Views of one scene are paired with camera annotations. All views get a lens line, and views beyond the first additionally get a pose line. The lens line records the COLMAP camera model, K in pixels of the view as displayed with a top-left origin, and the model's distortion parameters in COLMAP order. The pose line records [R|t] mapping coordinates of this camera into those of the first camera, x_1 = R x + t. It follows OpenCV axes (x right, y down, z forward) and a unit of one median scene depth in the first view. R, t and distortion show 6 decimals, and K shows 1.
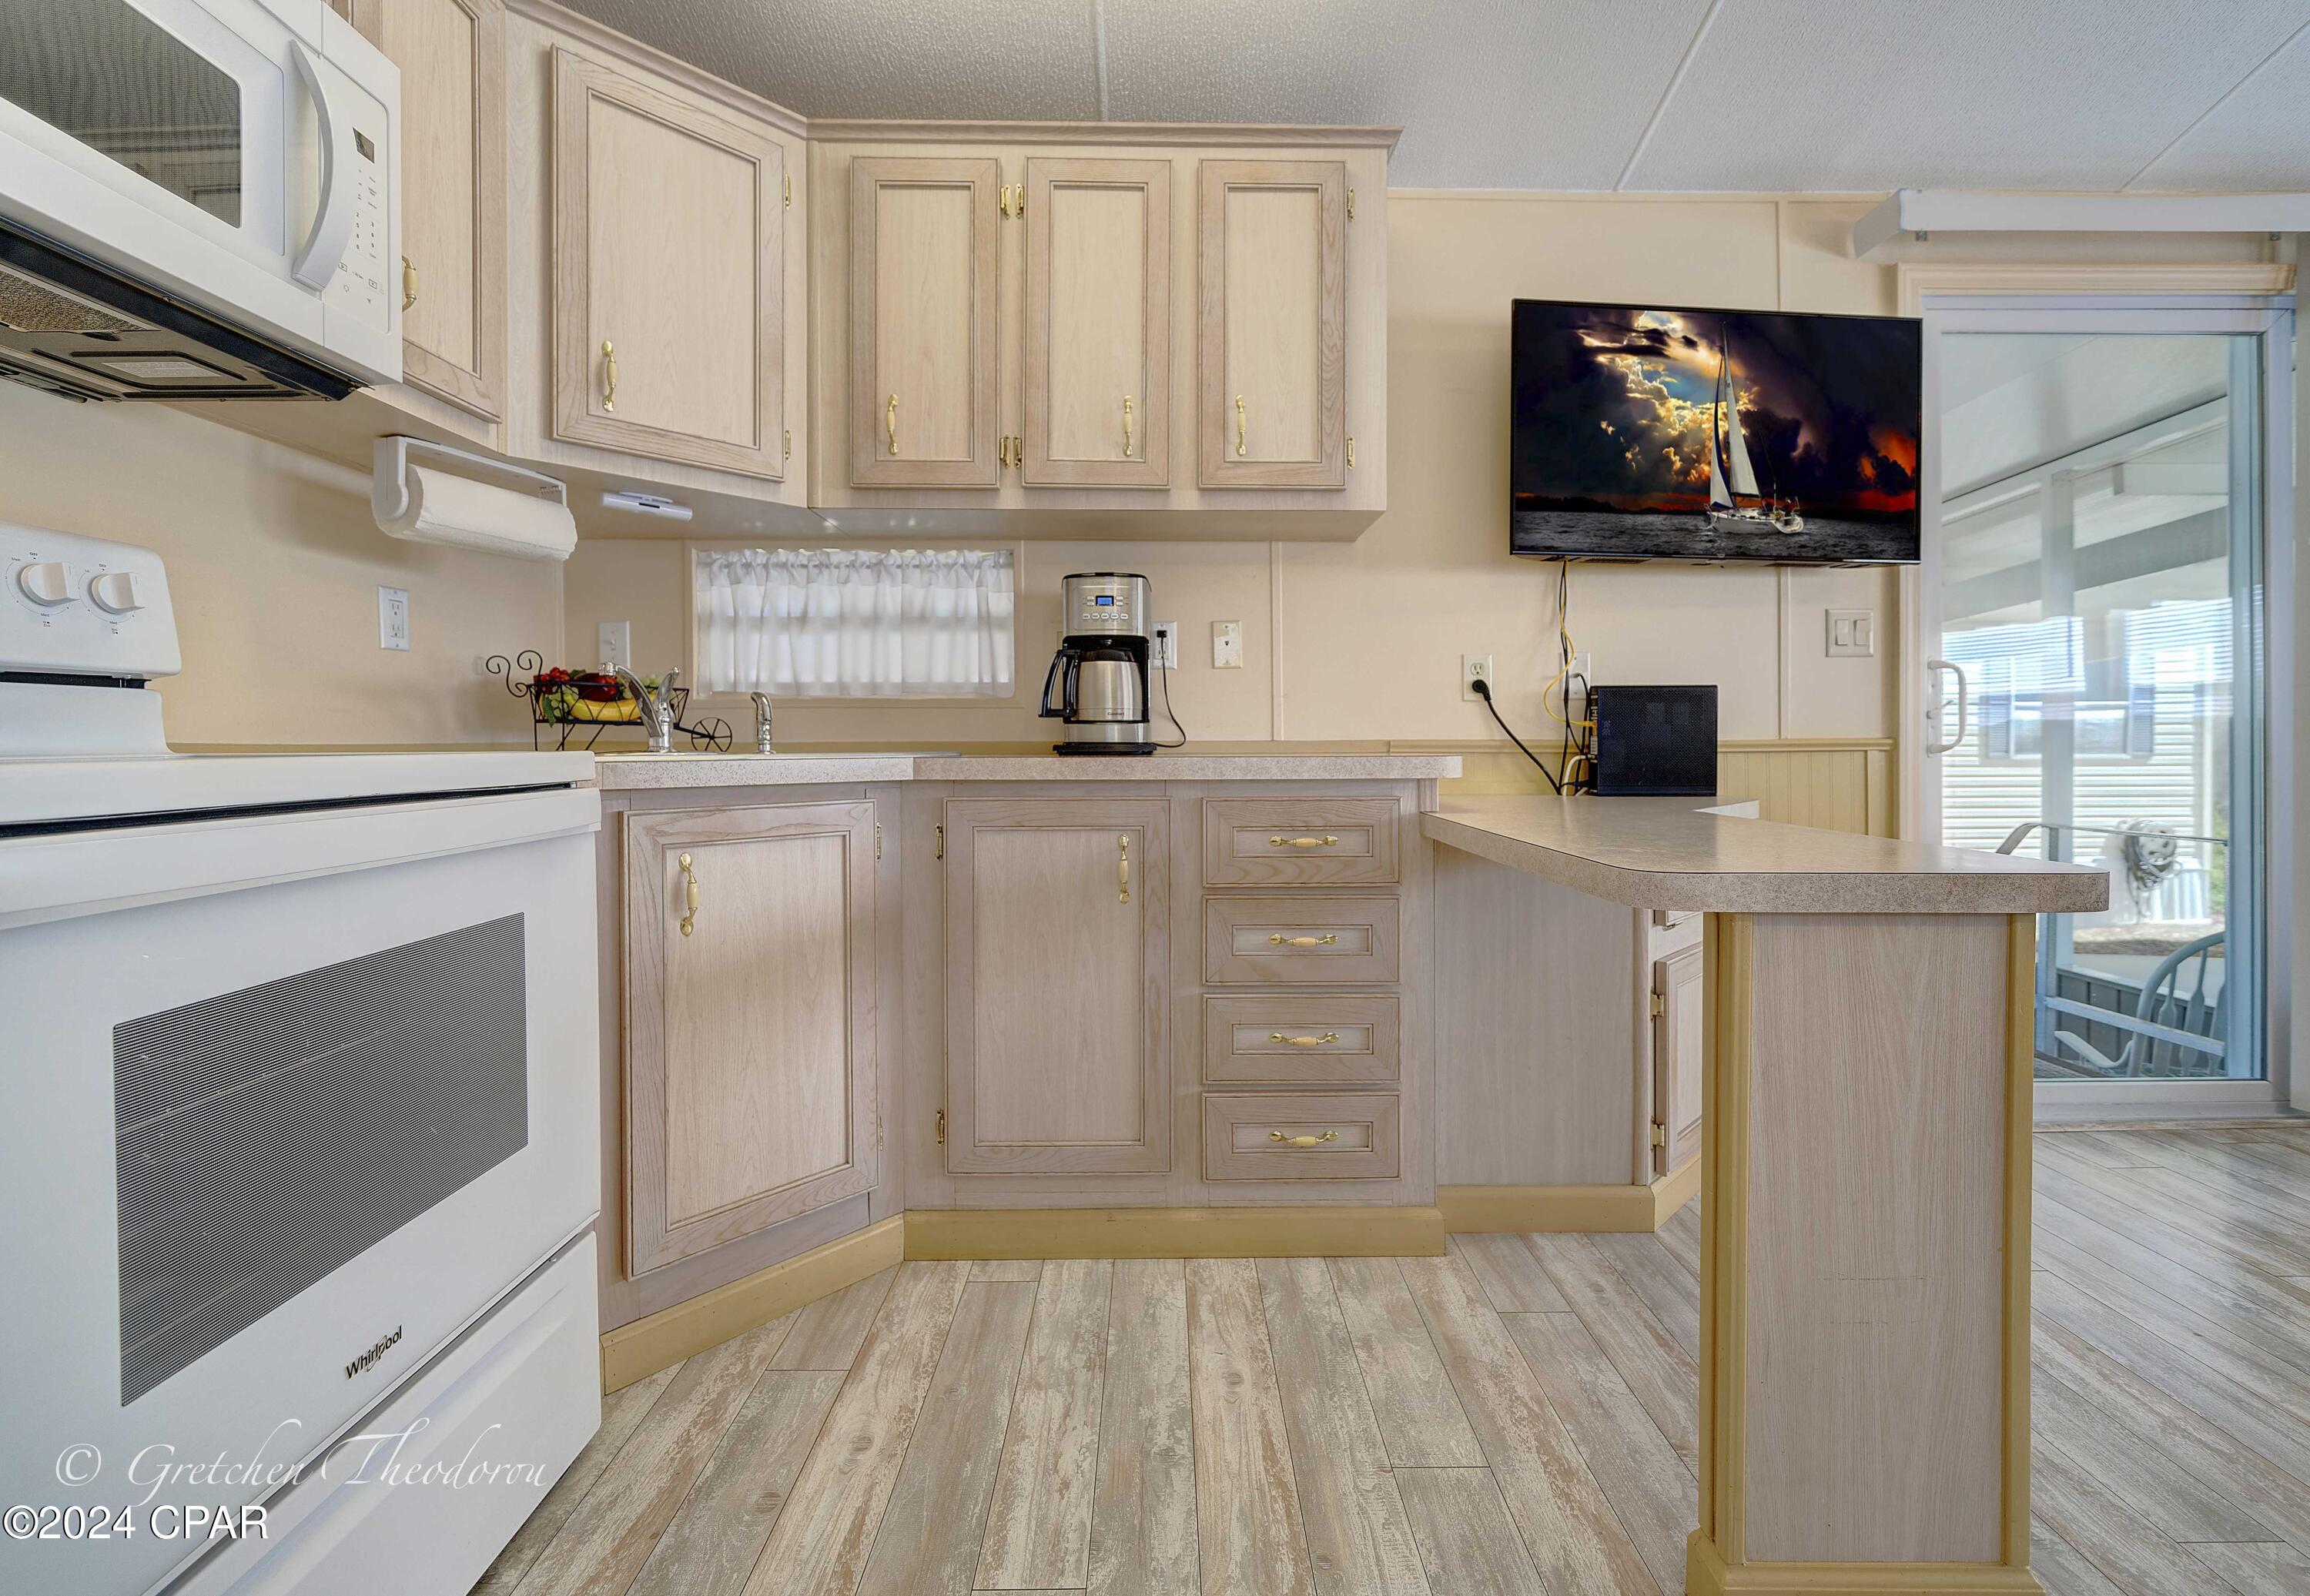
lens RADIAL K [[1001.9, 0, 1192.2], [0, 1001.9, 748.9], [0, 0, 1]] dist [0.018730, -0.000068]
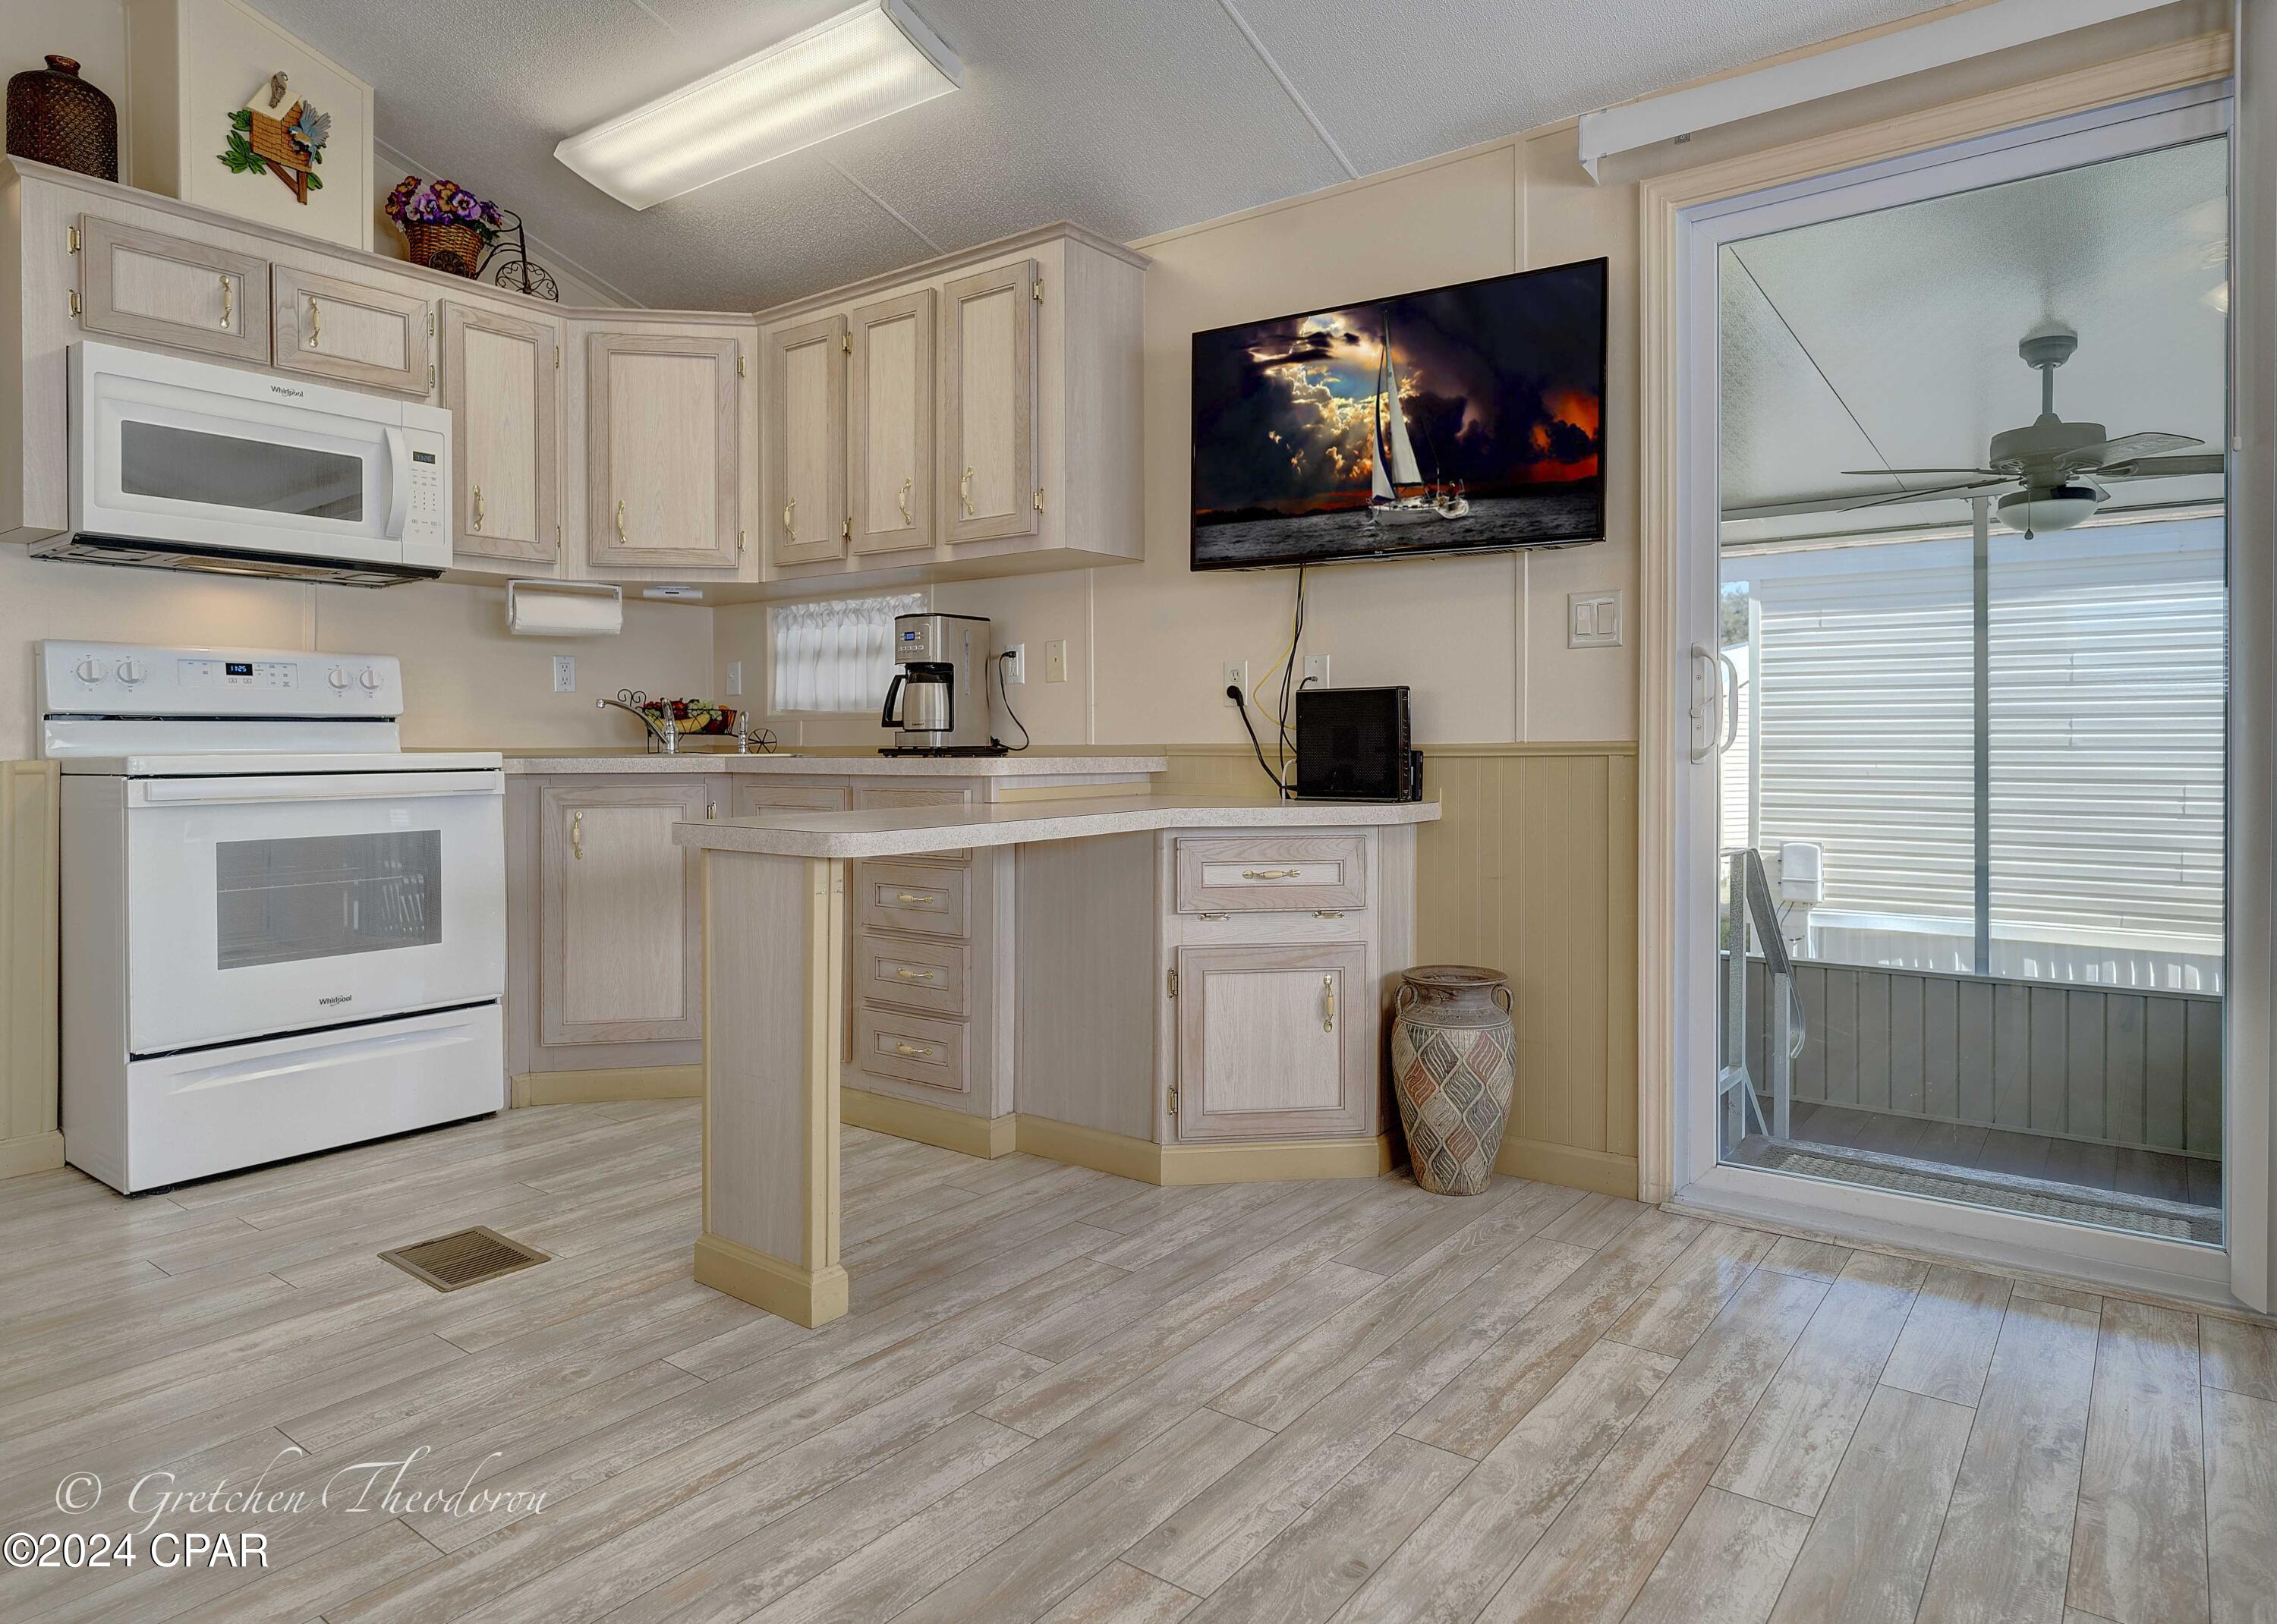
lens RADIAL K [[1274.7, 0, 1133.9], [0, 1274.7, 740.2], [0, 0, 1]] dist [-0.000447, -0.000625]
pose [[0.807453, -0.008915, -0.589865, 1.060797], [0.001238, 0.999909, -0.013418, 0.008593], [0.589931, 0.010104, 0.807390, -0.135267]]
